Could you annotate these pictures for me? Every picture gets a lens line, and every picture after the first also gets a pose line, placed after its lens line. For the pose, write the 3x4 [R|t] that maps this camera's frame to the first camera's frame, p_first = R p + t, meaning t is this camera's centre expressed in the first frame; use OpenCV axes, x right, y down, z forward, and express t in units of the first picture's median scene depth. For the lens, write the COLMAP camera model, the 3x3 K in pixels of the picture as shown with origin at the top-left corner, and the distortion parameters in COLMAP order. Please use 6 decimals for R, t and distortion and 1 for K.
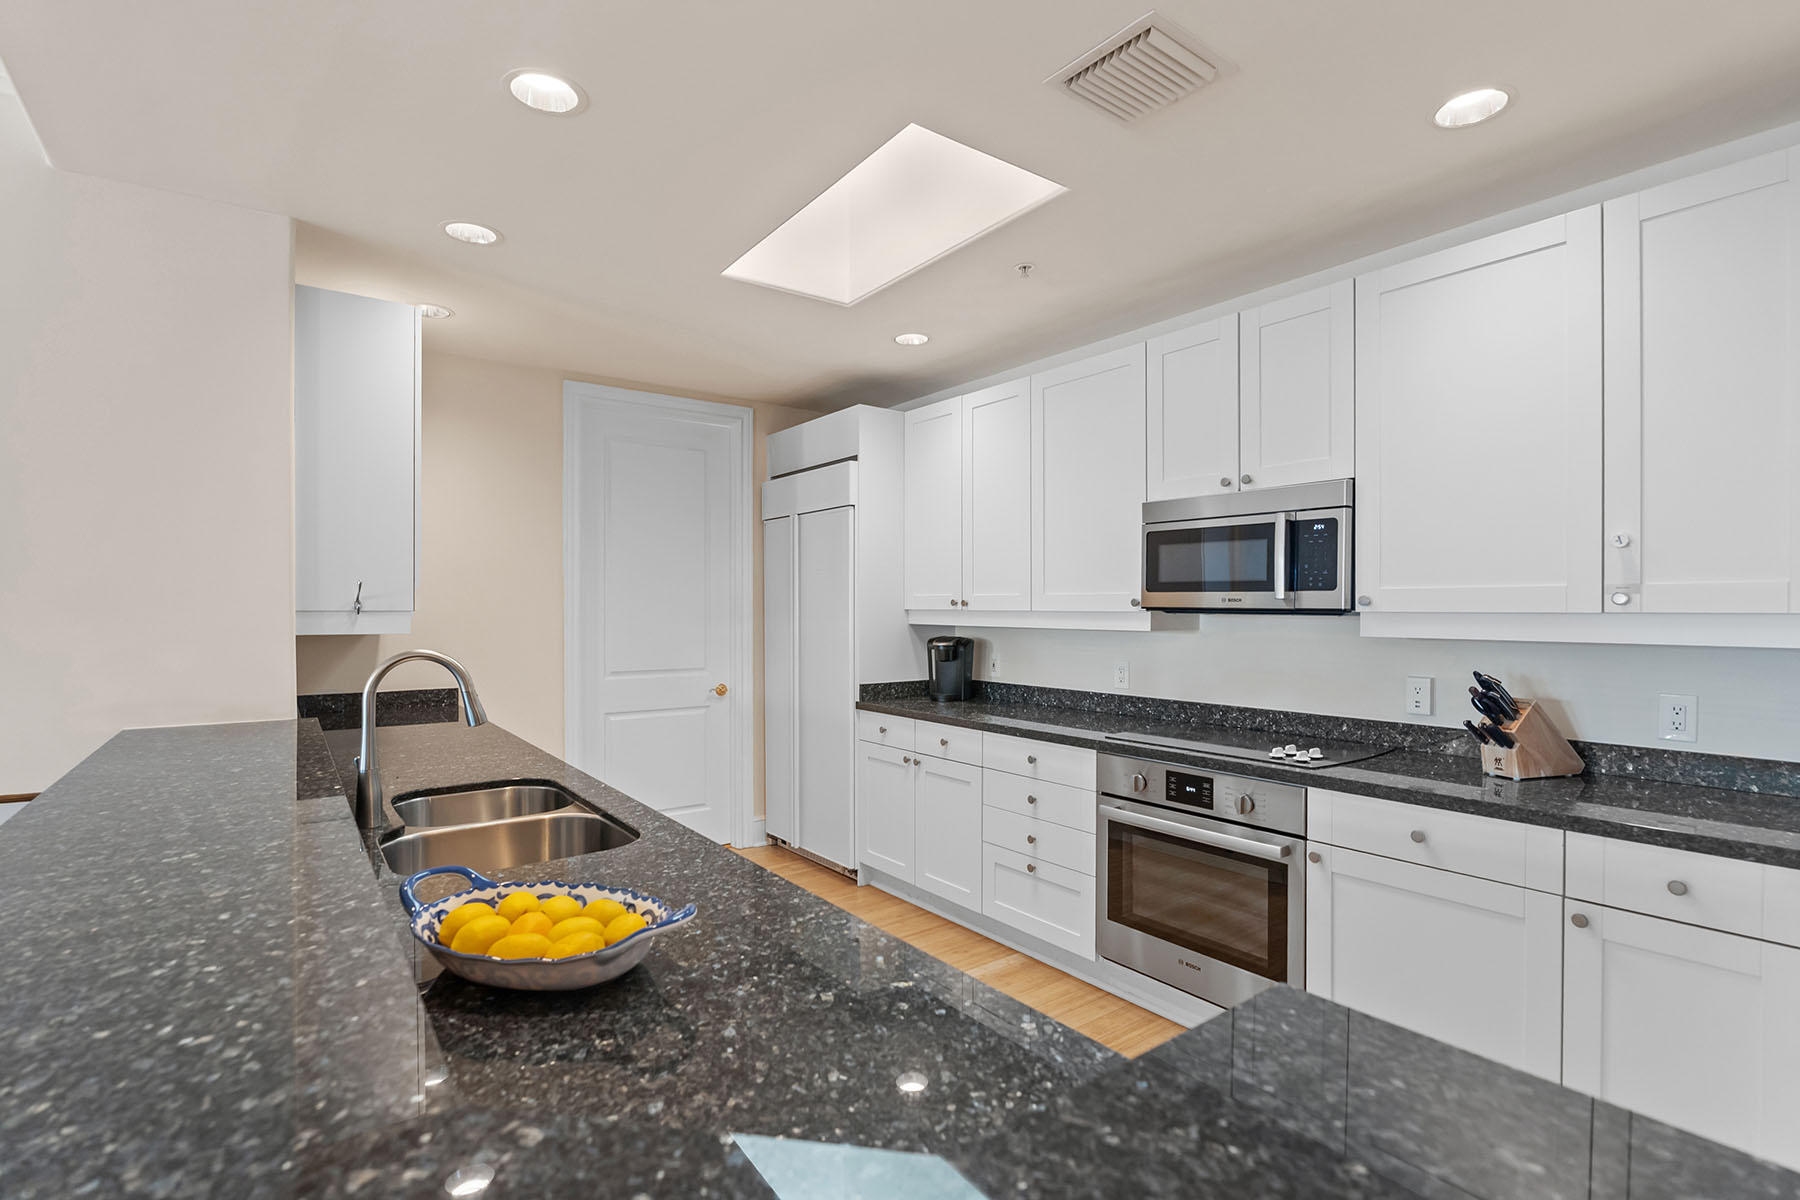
lens RADIAL K [[850.3, 0, 905.9], [0, 850.3, 611.3], [0, 0, 1]] dist [-0.002352, -0.000350]
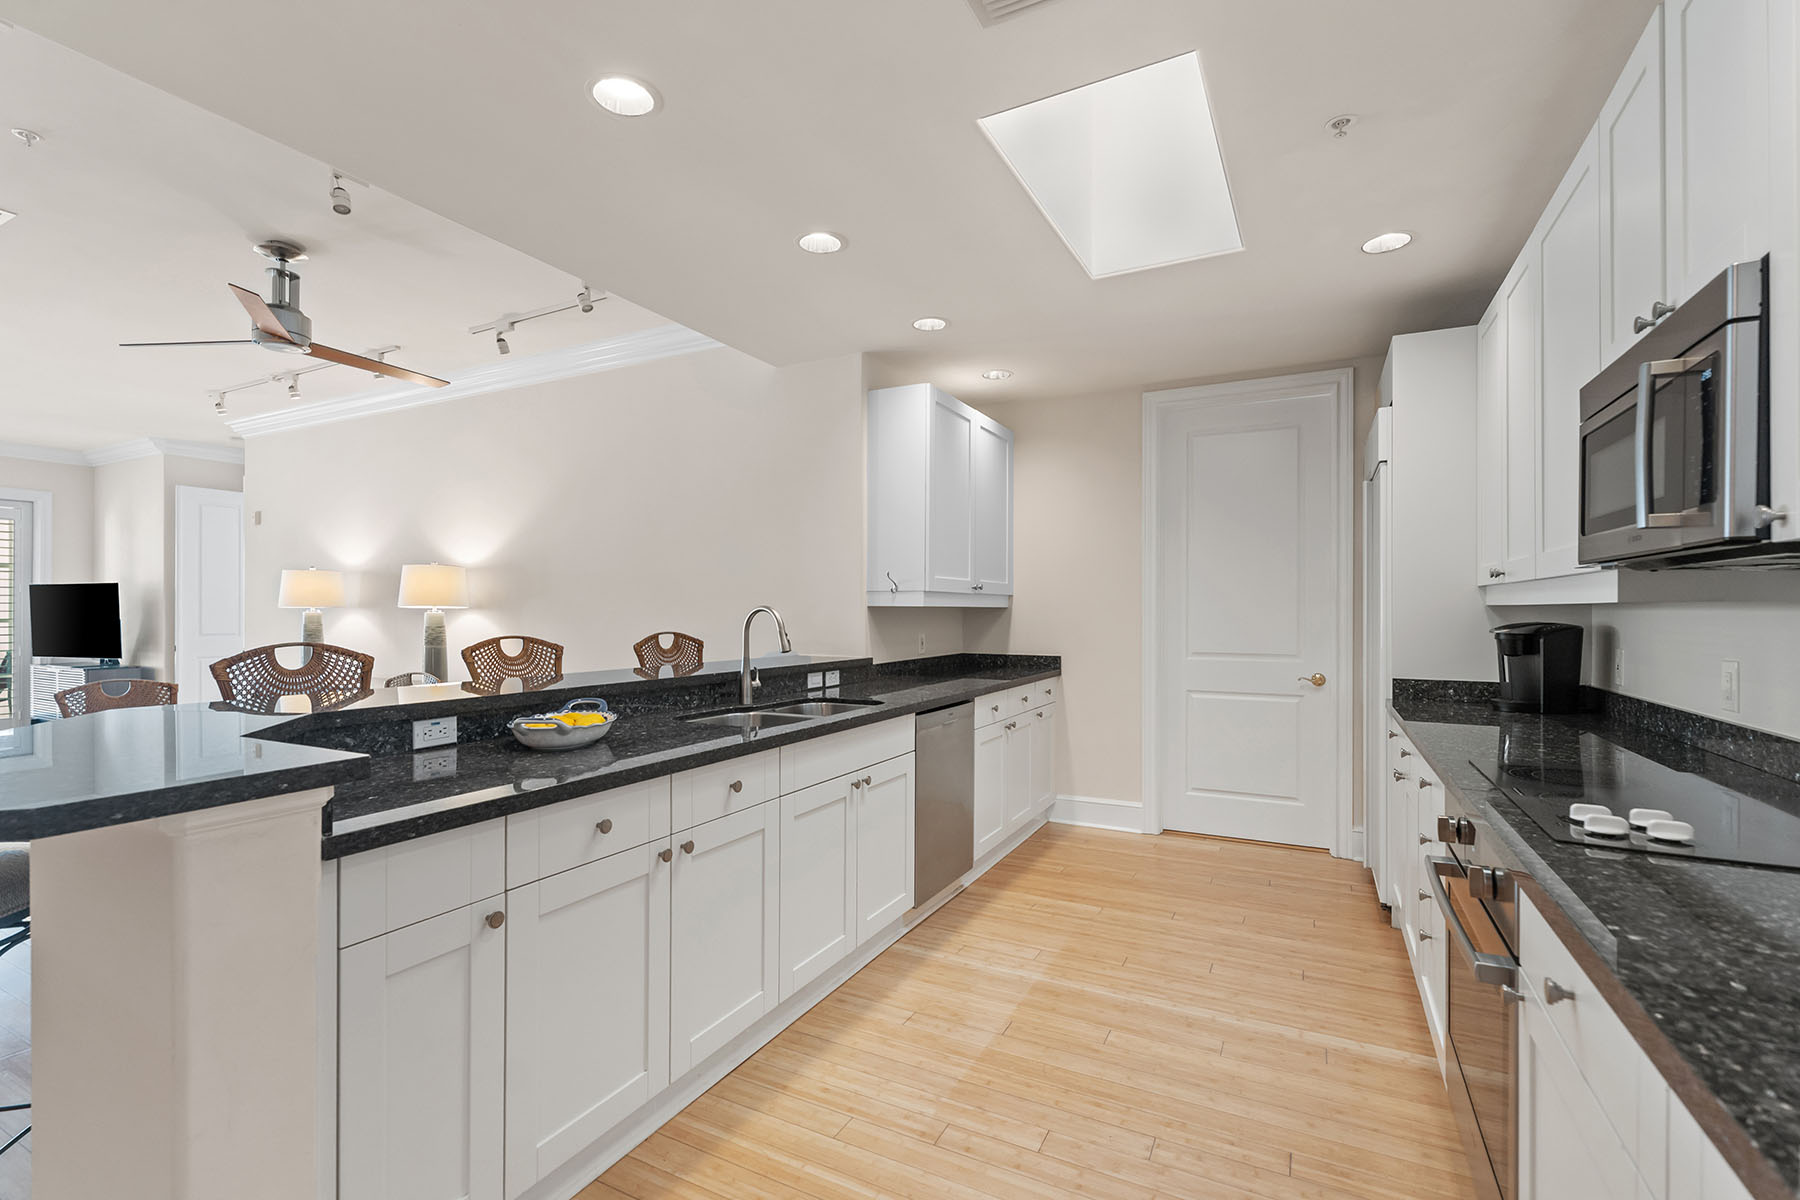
lens RADIAL K [[804.9, 0, 887.4], [0, 804.9, 604.9], [0, 0, 1]] dist [-0.000911, -0.002207]
pose [[0.426074, -0.005276, -0.904673, 0.596352], [-0.006083, 0.999944, -0.008697, 0.033407], [0.904668, 0.009209, 0.426018, 0.318119]]
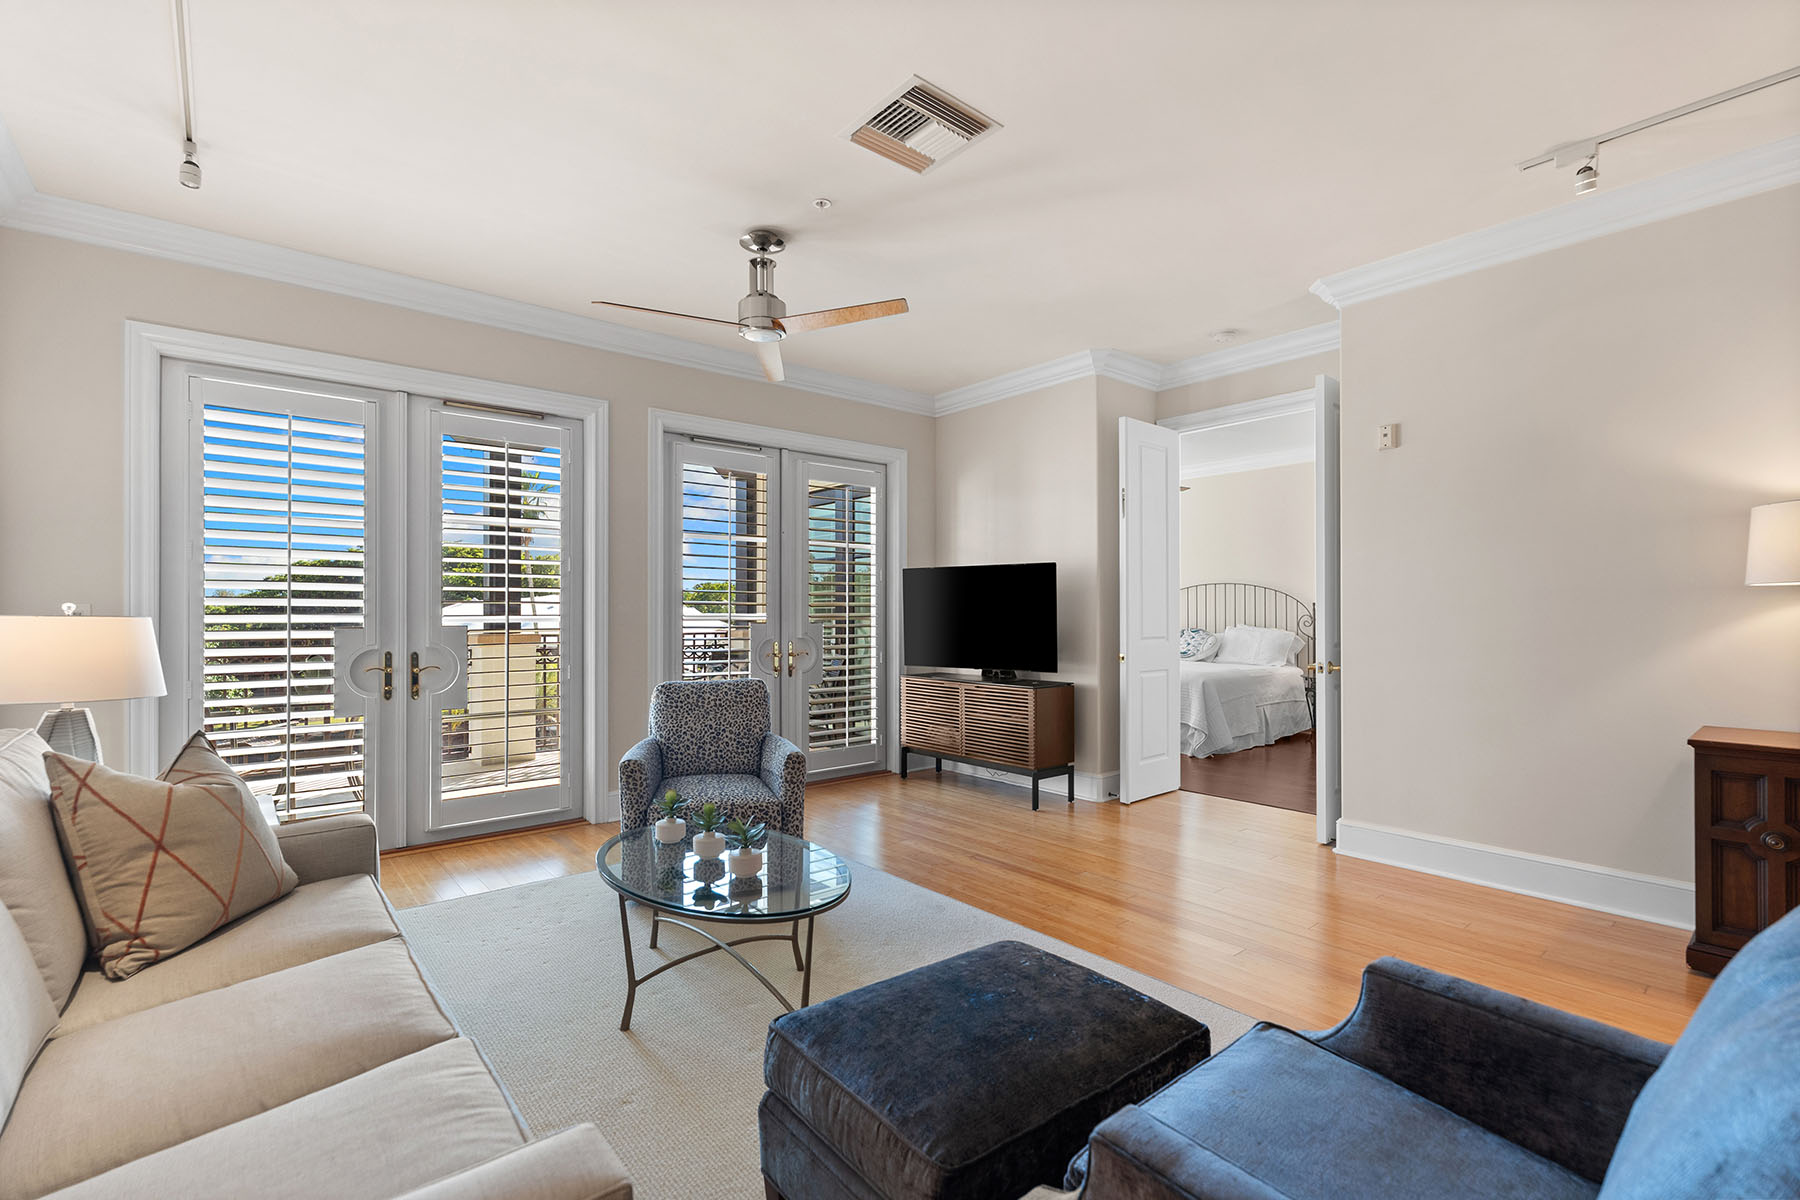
lens RADIAL K [[804.9, 0, 903.4], [0, 804.9, 607.4], [0, 0, 1]] dist [-0.000911, -0.002207]
pose [[0.053438, -0.001008, -0.998571, -0.912627], [0.000997, 0.999999, -0.000956, 0.055528], [0.998571, -0.000944, 0.053439, -1.136264]]
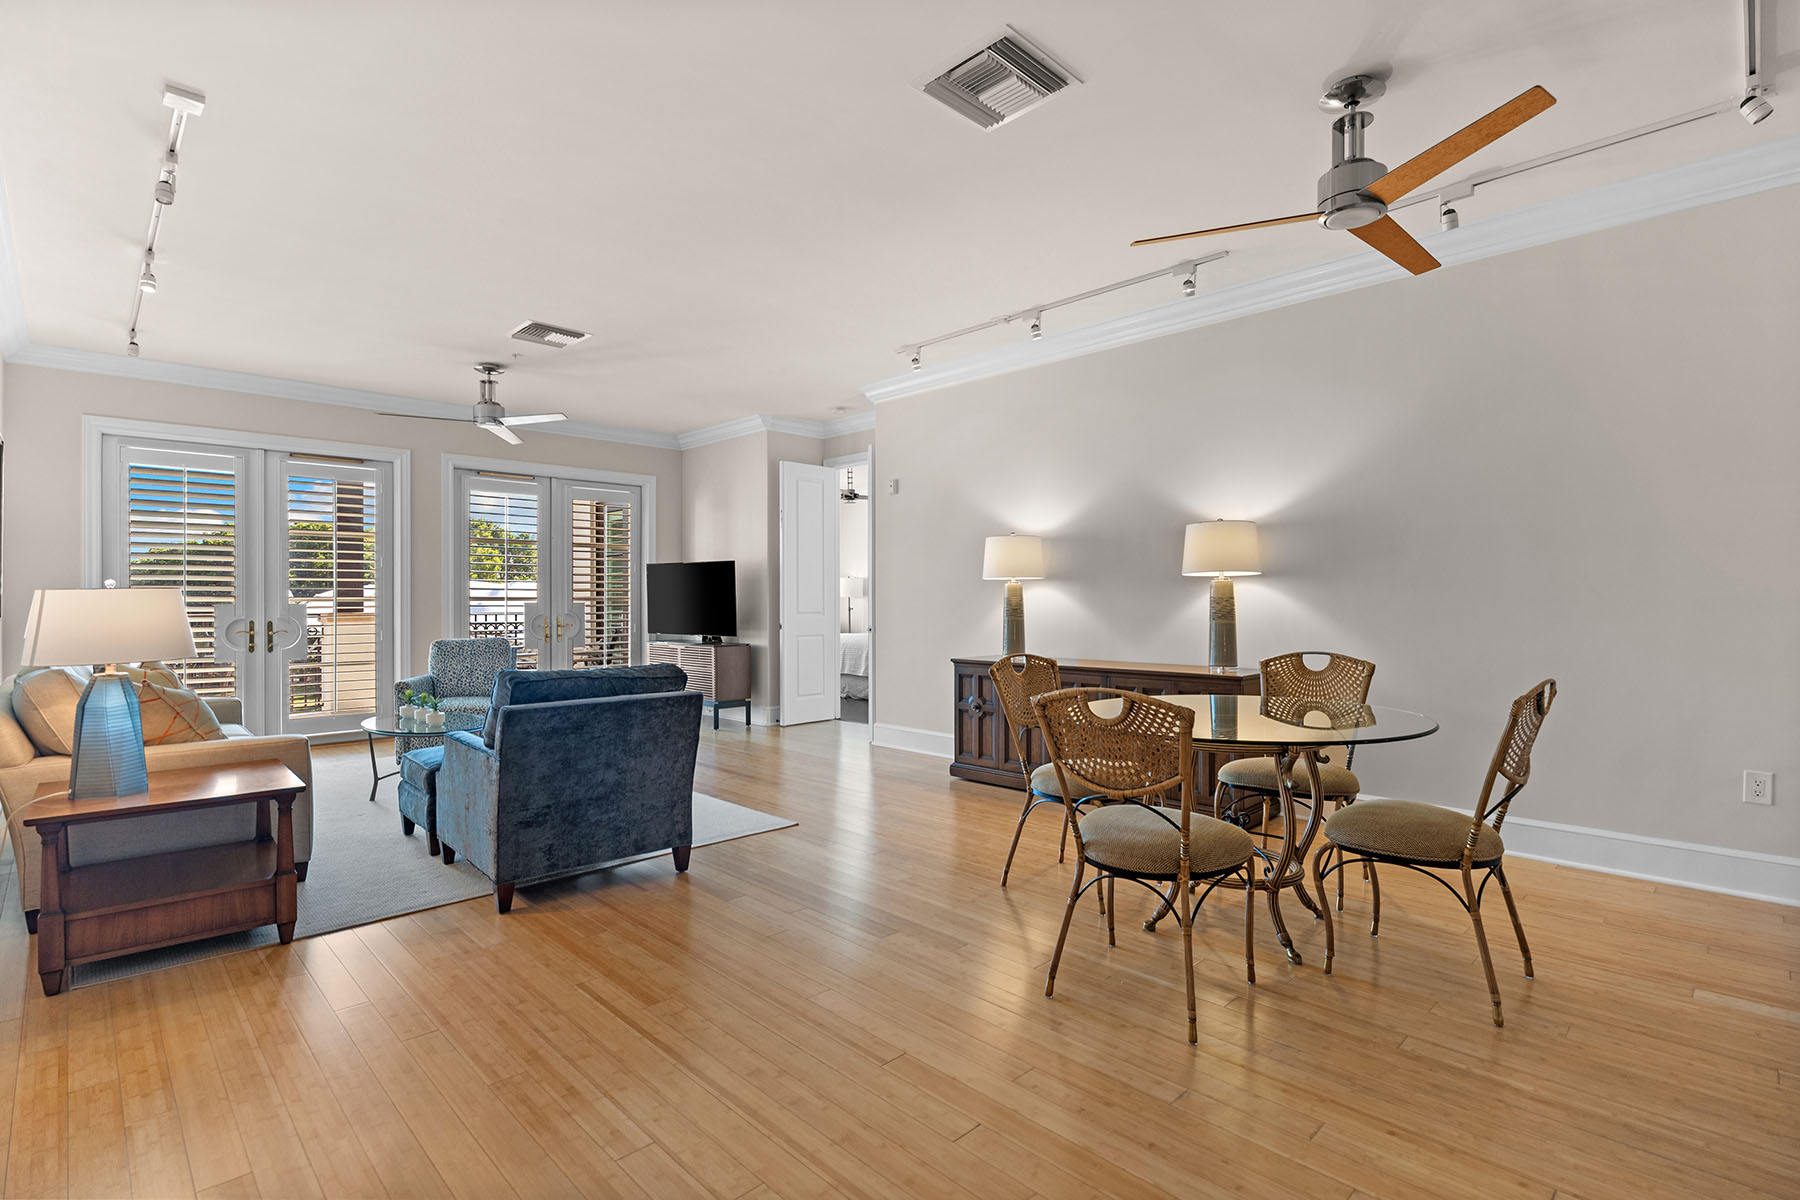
lens RADIAL K [[848.5, 0, 901.7], [0, 848.5, 595.3], [0, 0, 1]] dist [-0.009567, -0.001868]
pose [[0.132325, 0.000278, -0.991206, 0.028541], [0.001647, 0.999999, 0.000501, 0.064429], [0.991205, -0.001699, 0.132324, -0.577553]]
